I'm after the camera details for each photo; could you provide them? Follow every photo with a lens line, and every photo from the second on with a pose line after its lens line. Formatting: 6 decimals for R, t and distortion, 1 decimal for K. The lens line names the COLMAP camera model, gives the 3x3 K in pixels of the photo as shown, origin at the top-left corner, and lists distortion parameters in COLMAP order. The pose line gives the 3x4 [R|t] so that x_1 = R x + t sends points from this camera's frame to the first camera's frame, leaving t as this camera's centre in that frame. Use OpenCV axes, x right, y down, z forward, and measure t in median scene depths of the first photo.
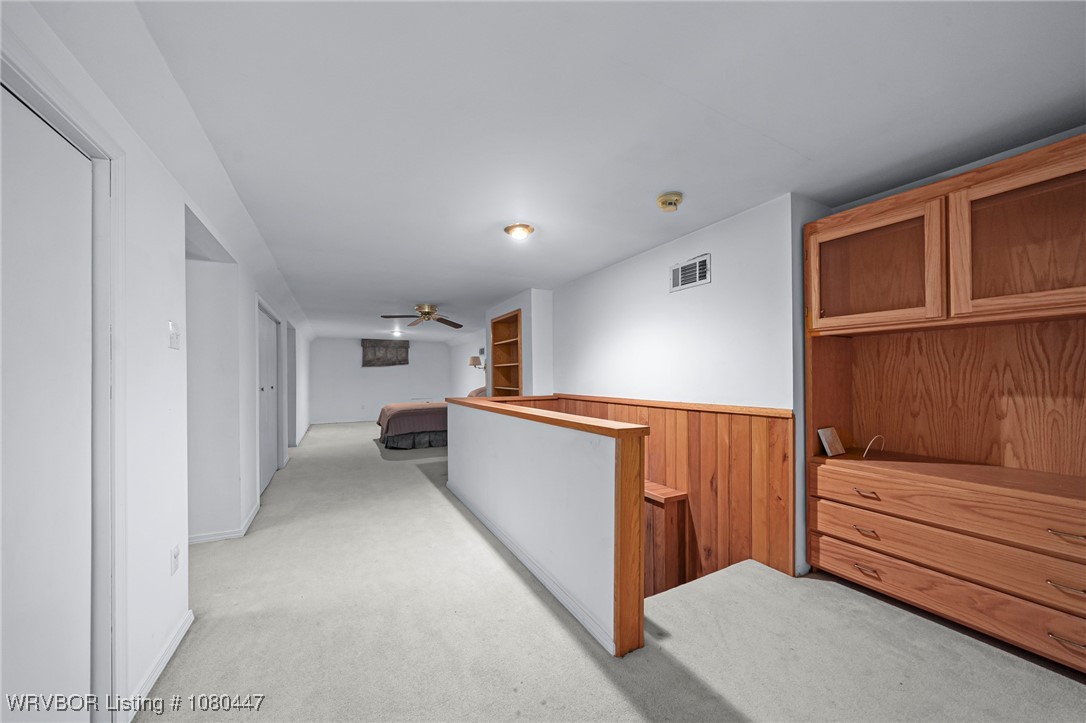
lens RADIAL K [[379.0, 0, 541.2], [0, 379.0, 372.8], [0, 0, 1]] dist [0.000458, 0.000184]
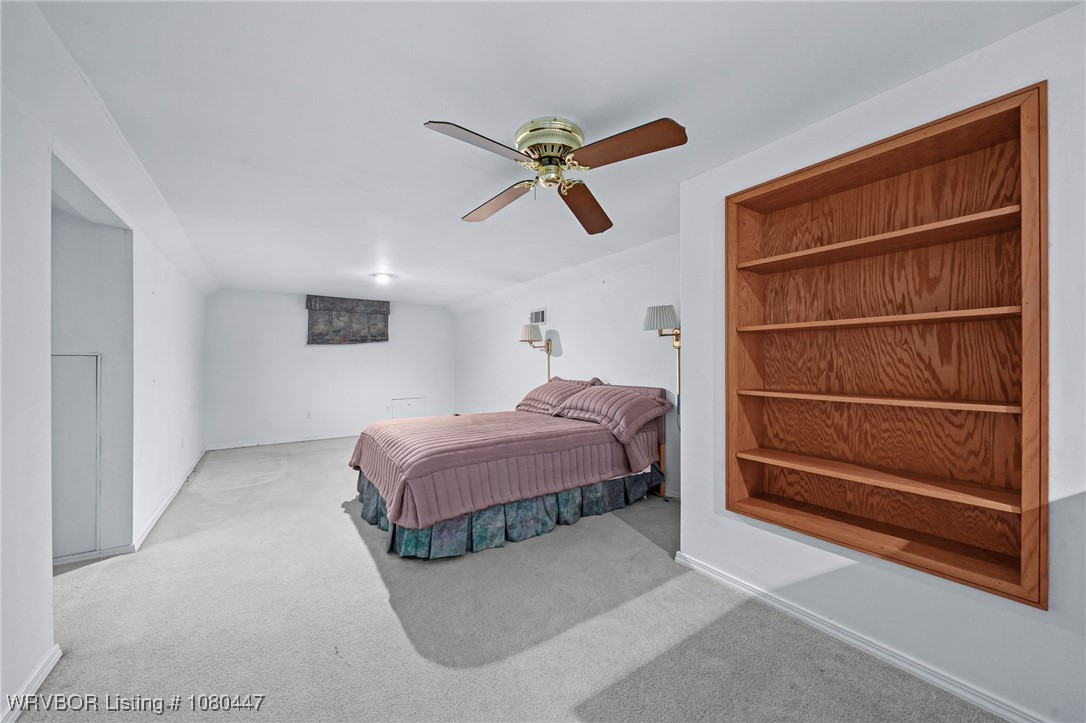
lens RADIAL K [[404.3, 0, 544.7], [0, 404.3, 359.3], [0, 0, 1]] dist [-0.000832, 0.000034]
pose [[0.993975, 0.005008, 0.109493, -0.220773], [-0.005041, 0.999987, 0.000020, 0.005715], [-0.109491, -0.000572, 0.993988, 0.428324]]
